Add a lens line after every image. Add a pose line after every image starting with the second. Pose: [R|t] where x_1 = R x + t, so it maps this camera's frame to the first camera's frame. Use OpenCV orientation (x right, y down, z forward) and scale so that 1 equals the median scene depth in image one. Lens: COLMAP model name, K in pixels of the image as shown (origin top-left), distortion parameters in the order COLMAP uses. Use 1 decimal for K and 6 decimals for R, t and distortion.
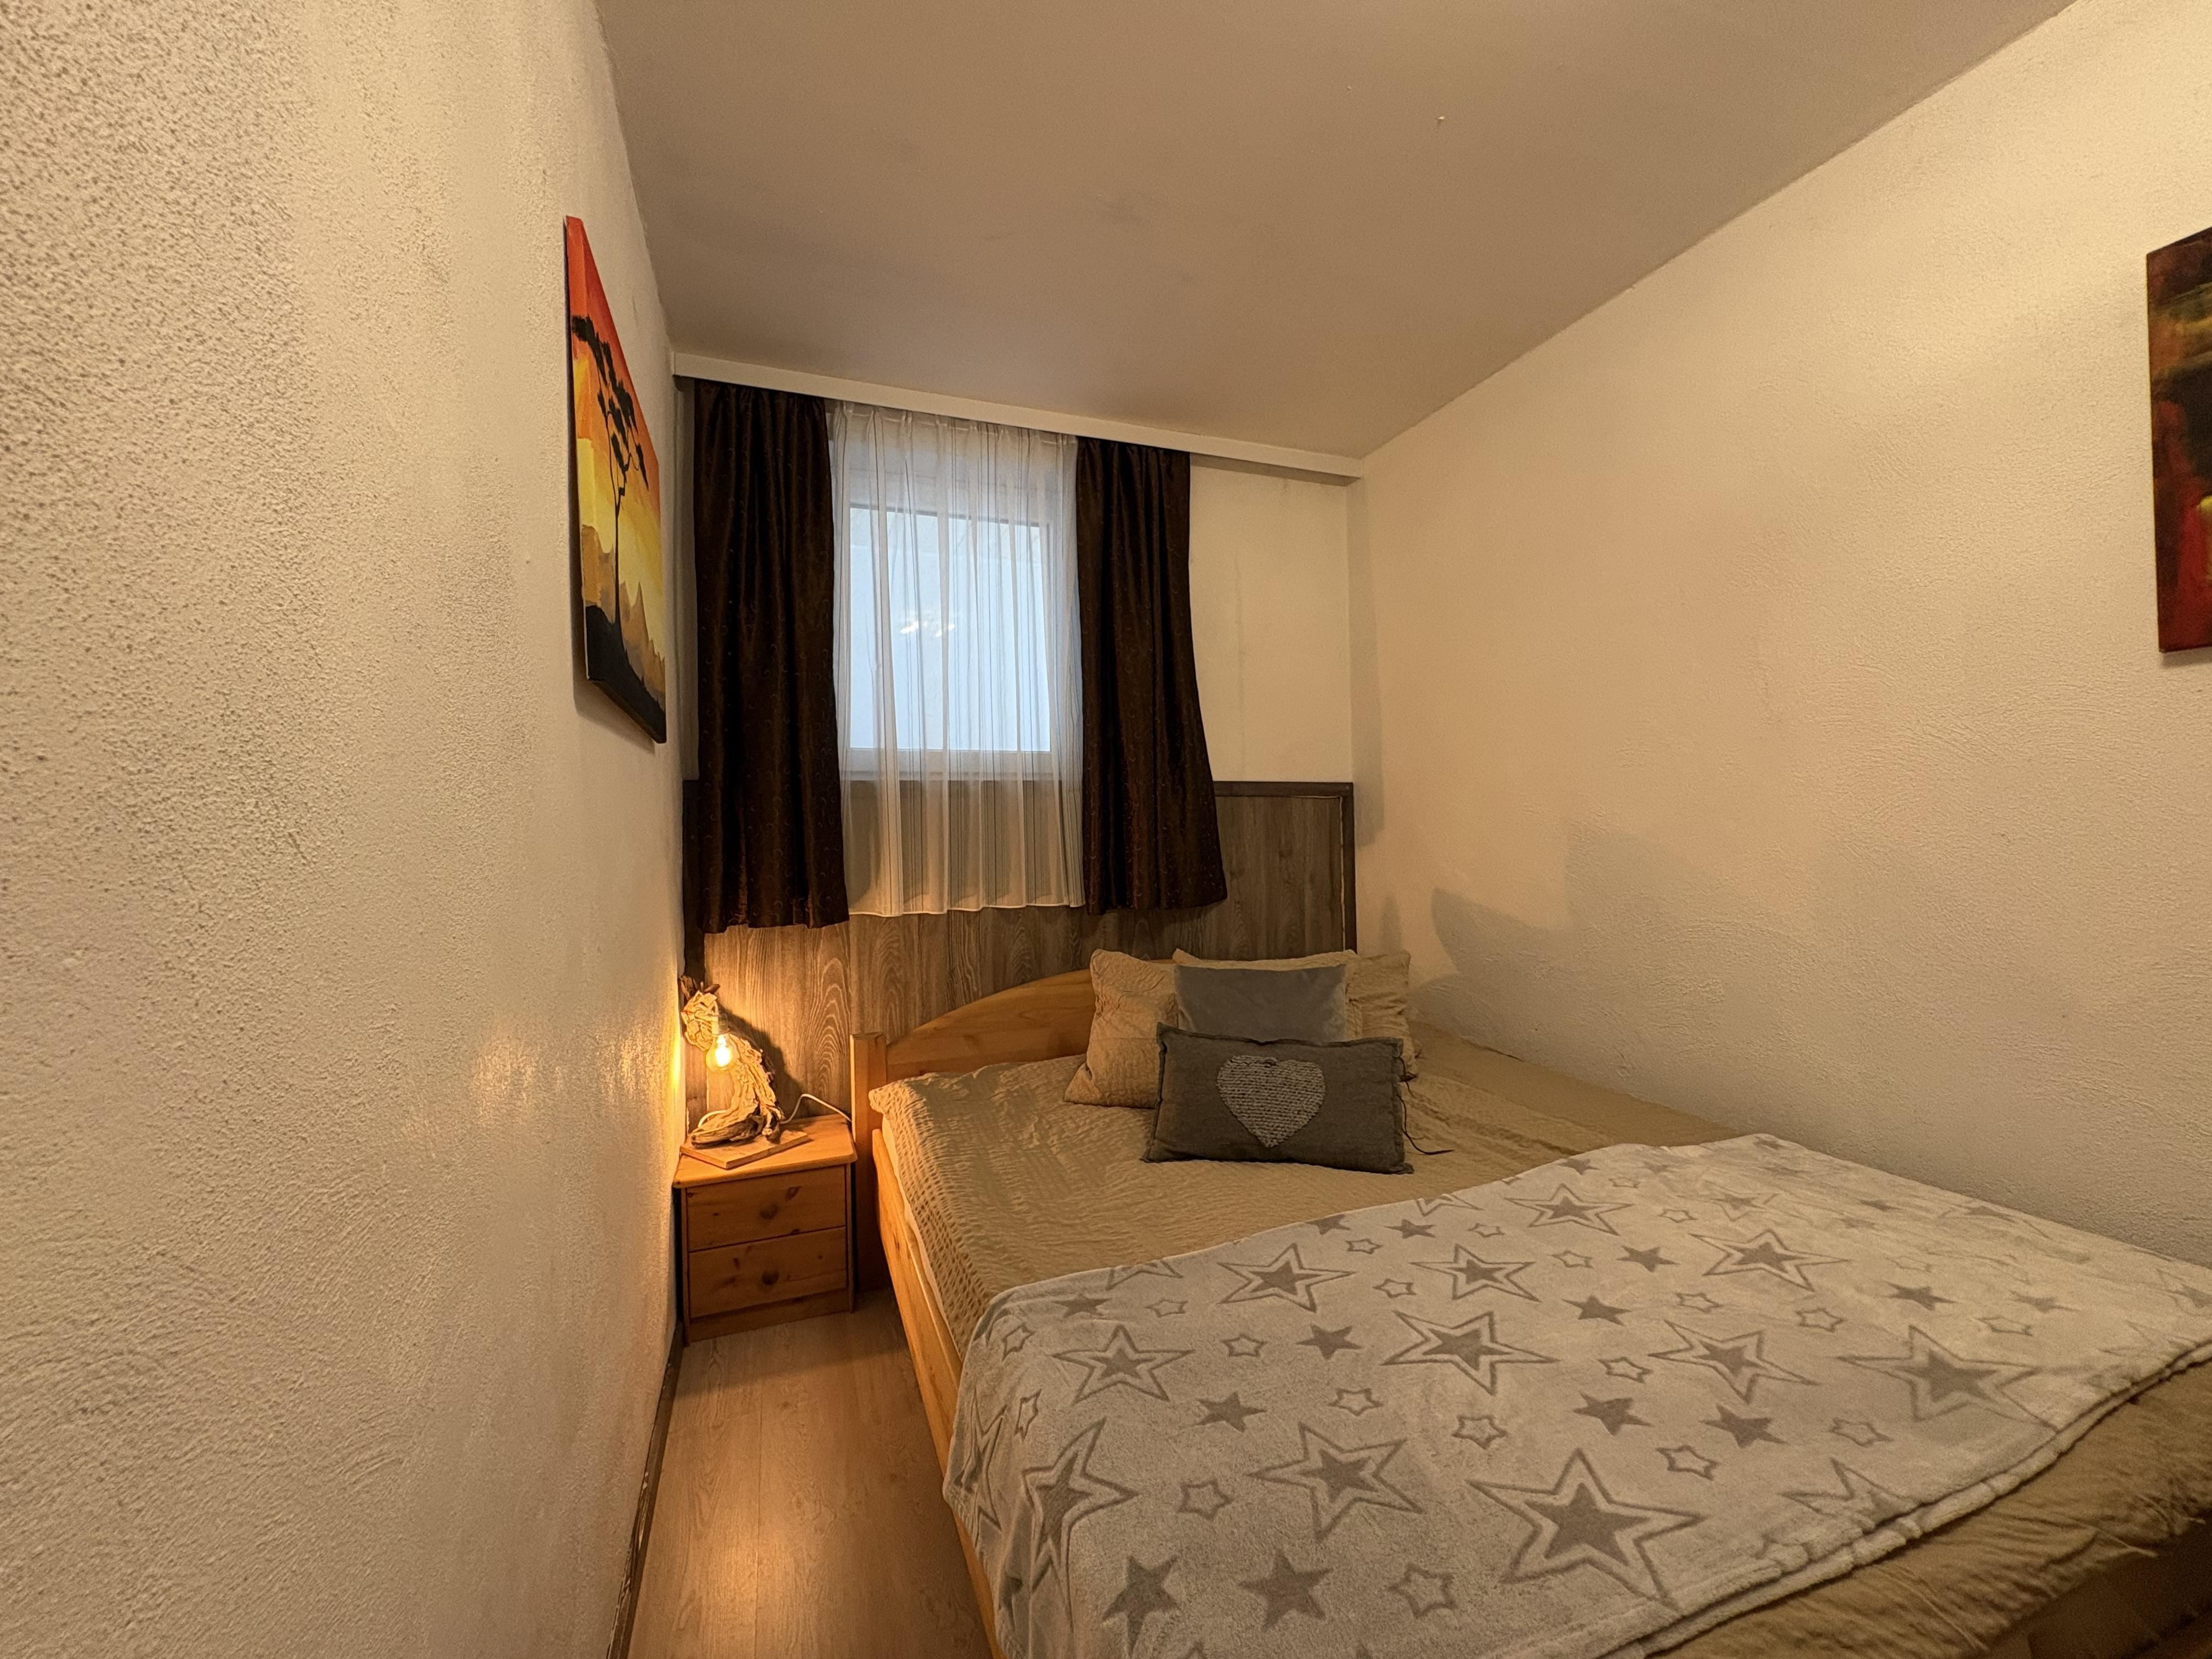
lens RADIAL K [[883.5, 0, 1106.0], [0, 883.5, 829.5], [0, 0, 1]] dist [-0.000228, 0.000120]
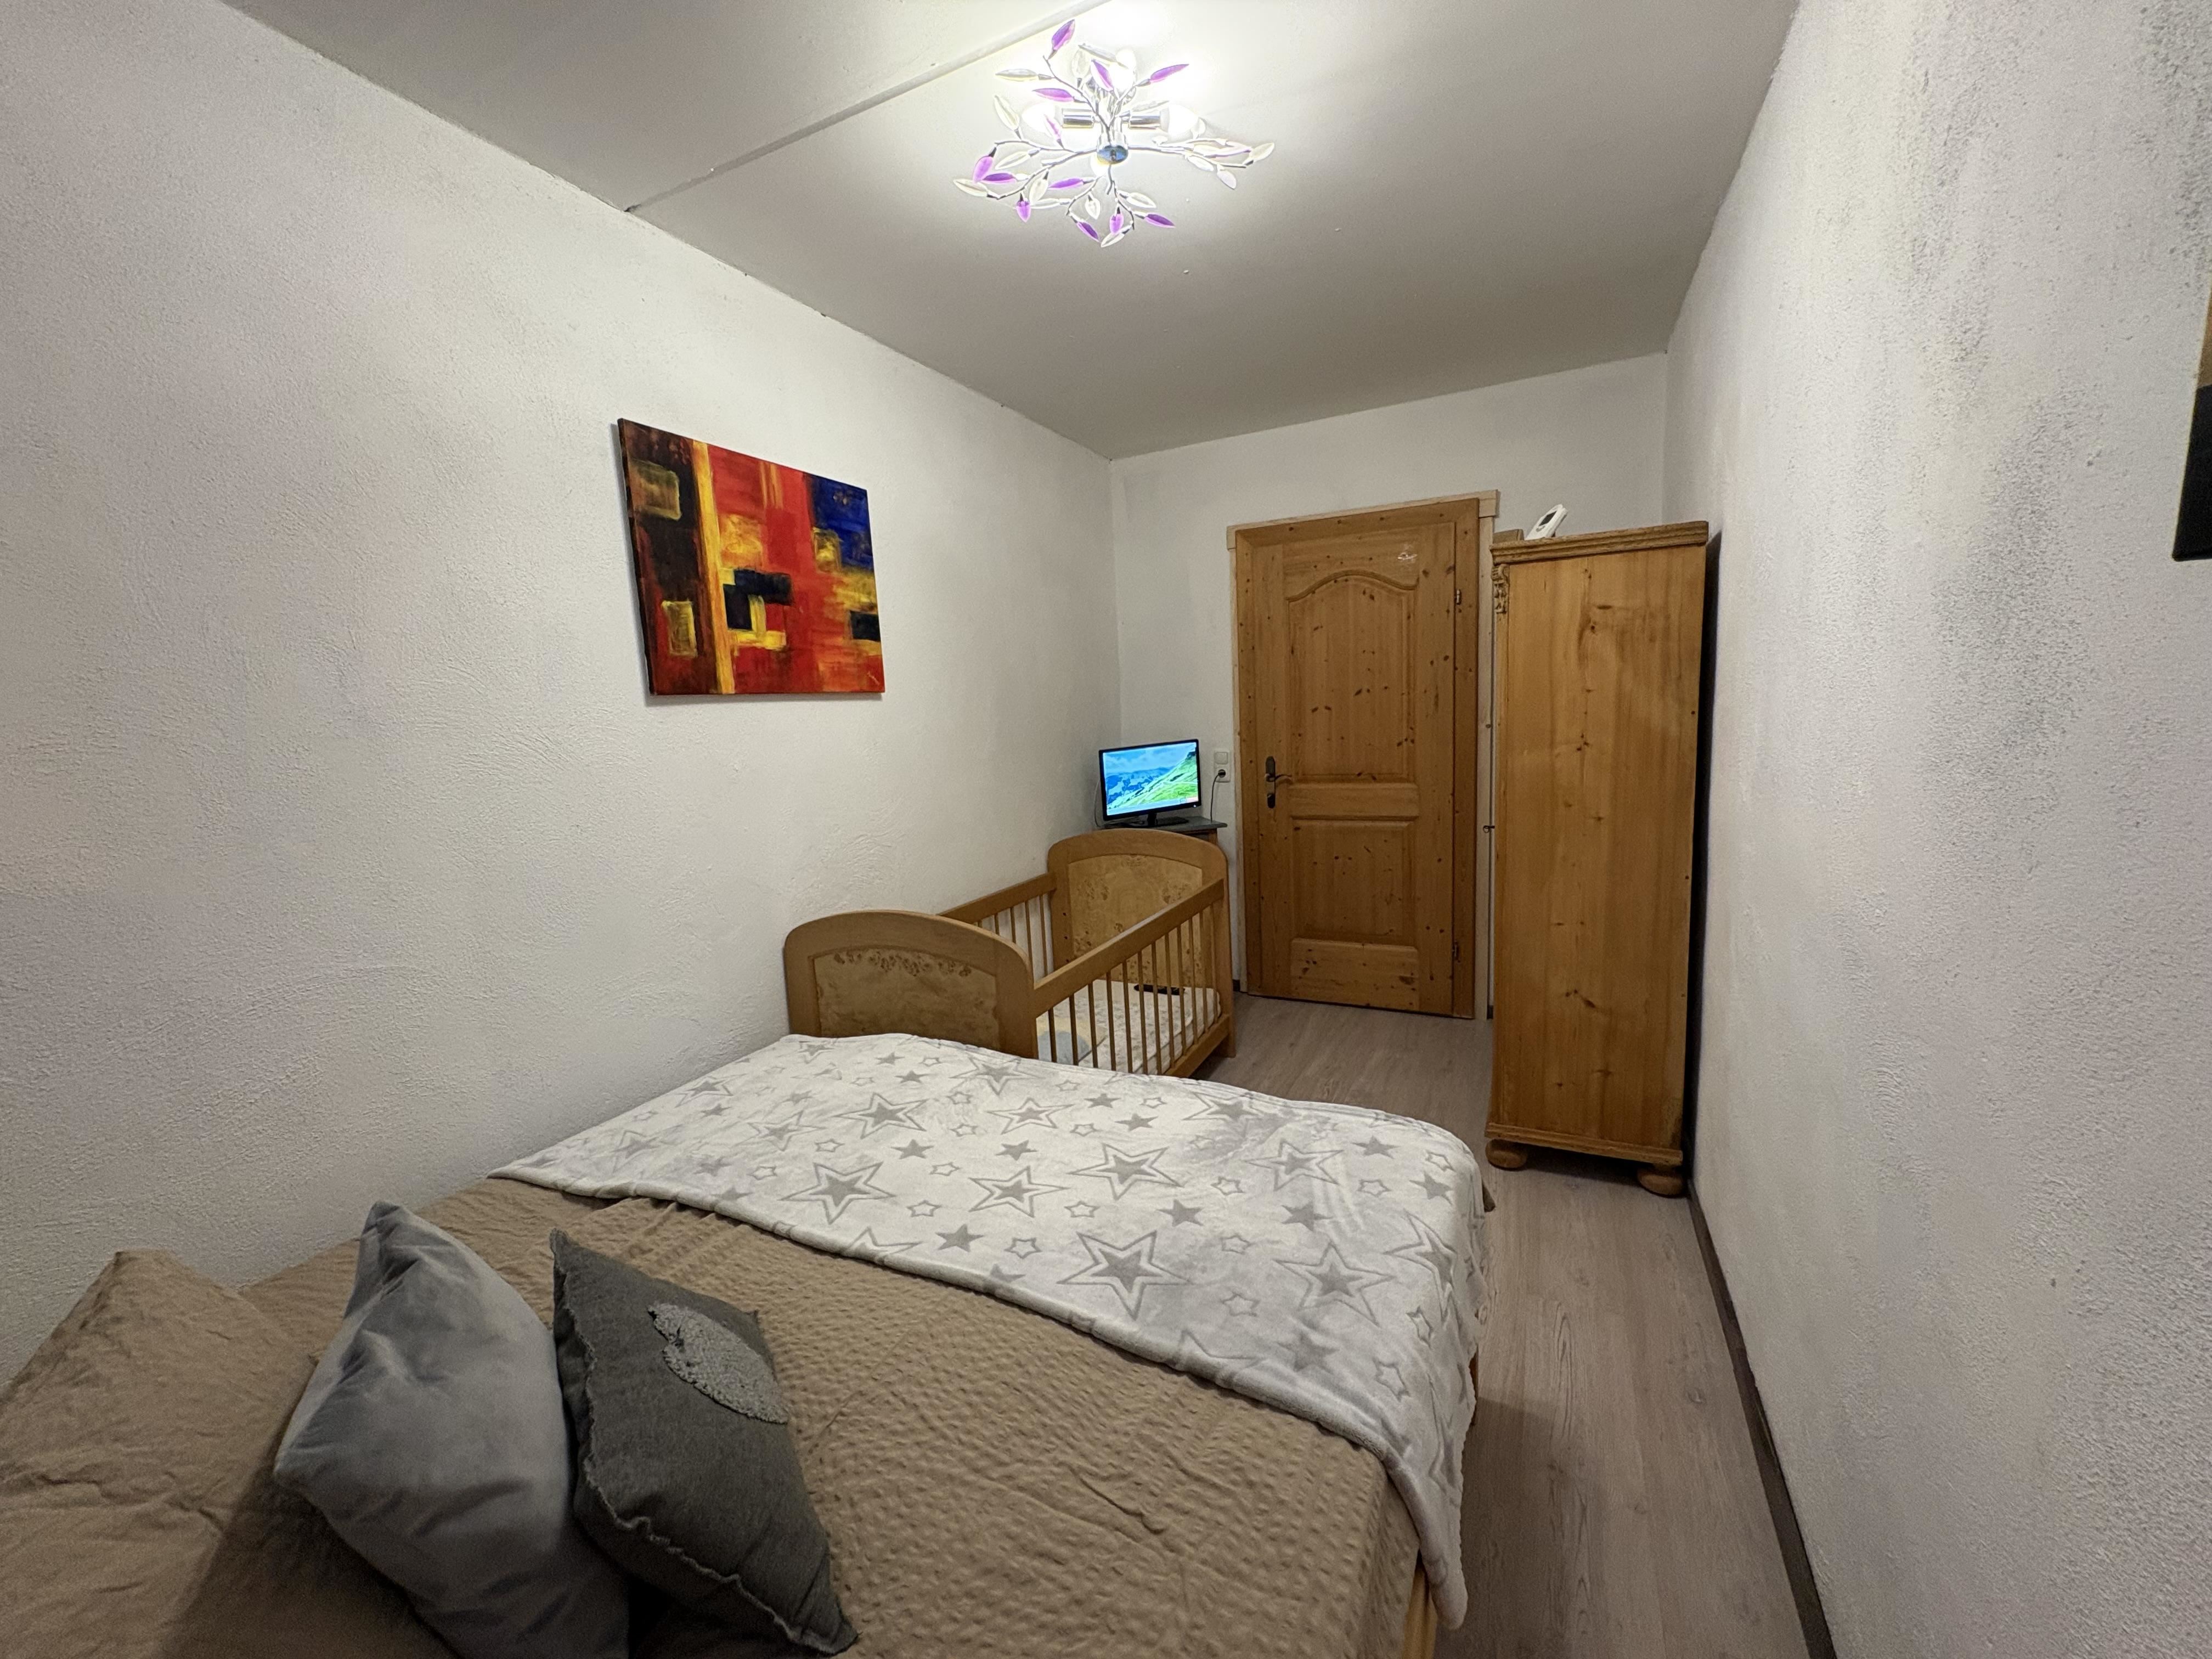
lens RADIAL K [[883.5, 0, 1106.0], [0, 883.5, 829.5], [0, 0, 1]] dist [-0.000228, 0.000120]
pose [[-0.685047, -0.045027, 0.727106, -0.245291], [0.060740, 0.991083, 0.118600, -0.056133], [-0.725962, 0.125410, -0.676203, 0.797044]]
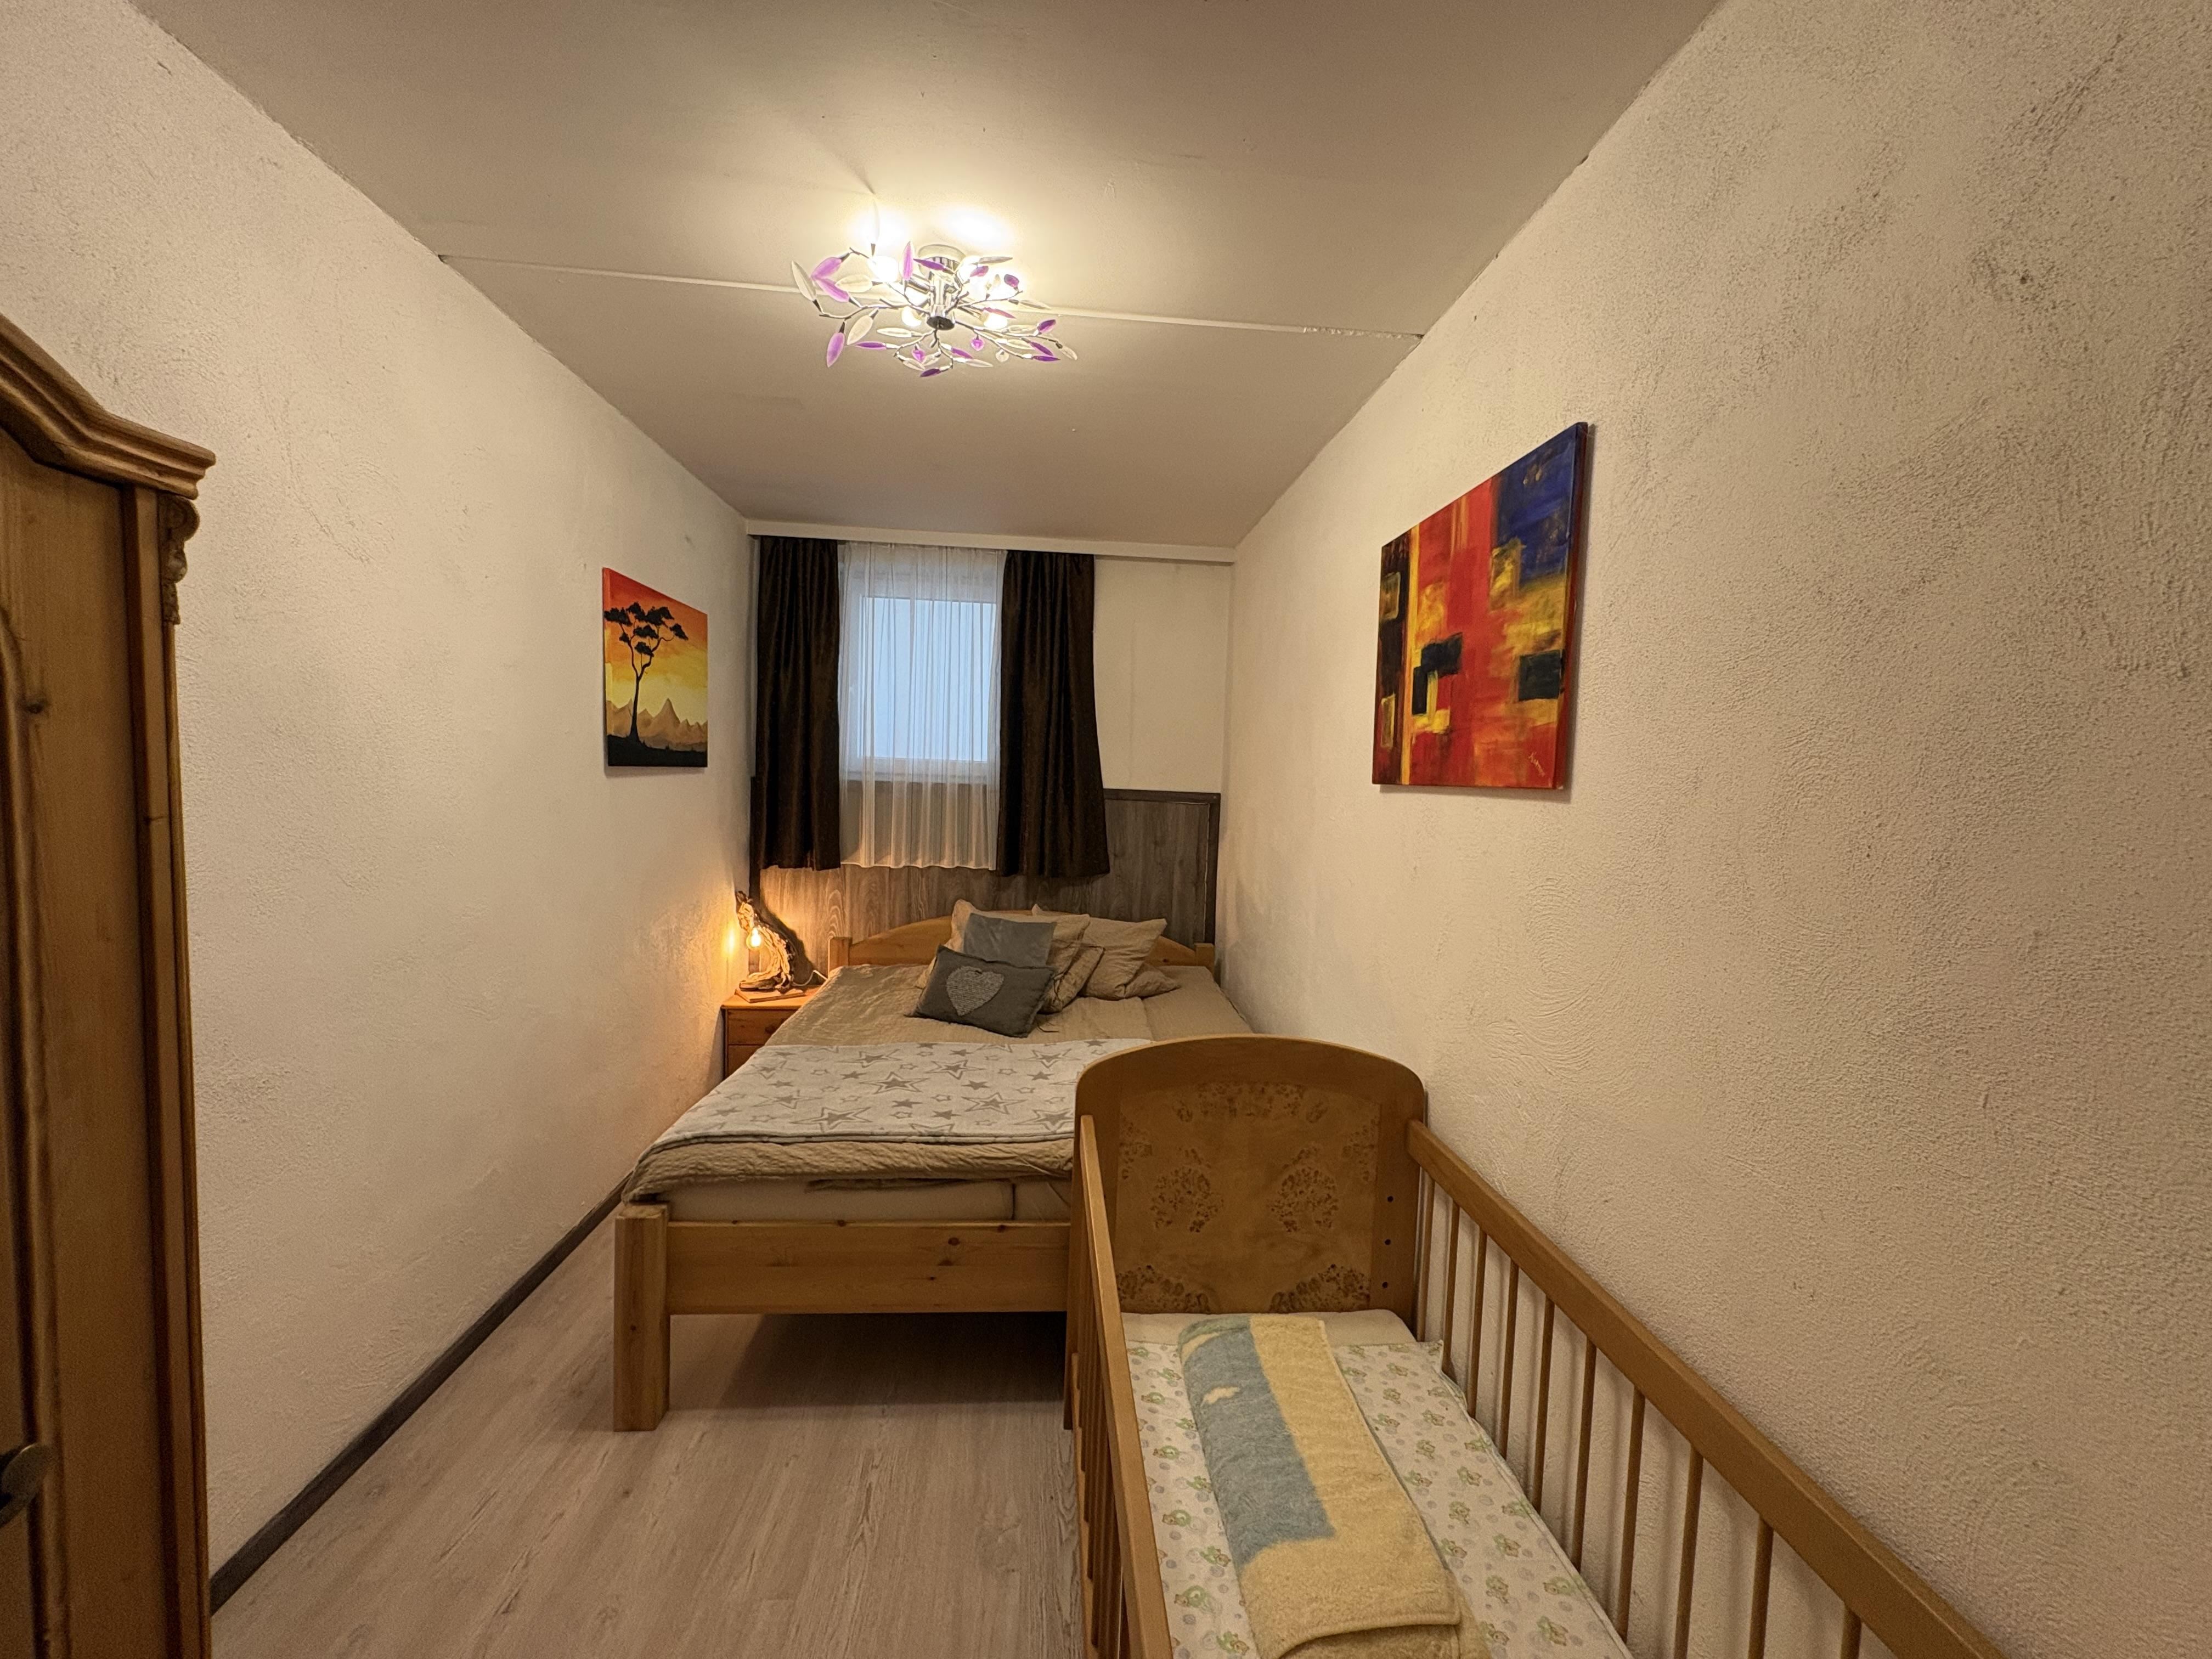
lens RADIAL K [[883.5, 0, 1106.0], [0, 883.5, 829.5], [0, 0, 1]] dist [-0.000228, 0.000120]
pose [[0.959501, 0.071394, -0.272509, 0.625091], [-0.053700, 0.995968, 0.071857, -0.111618], [0.276541, -0.054313, 0.959466, -0.423709]]
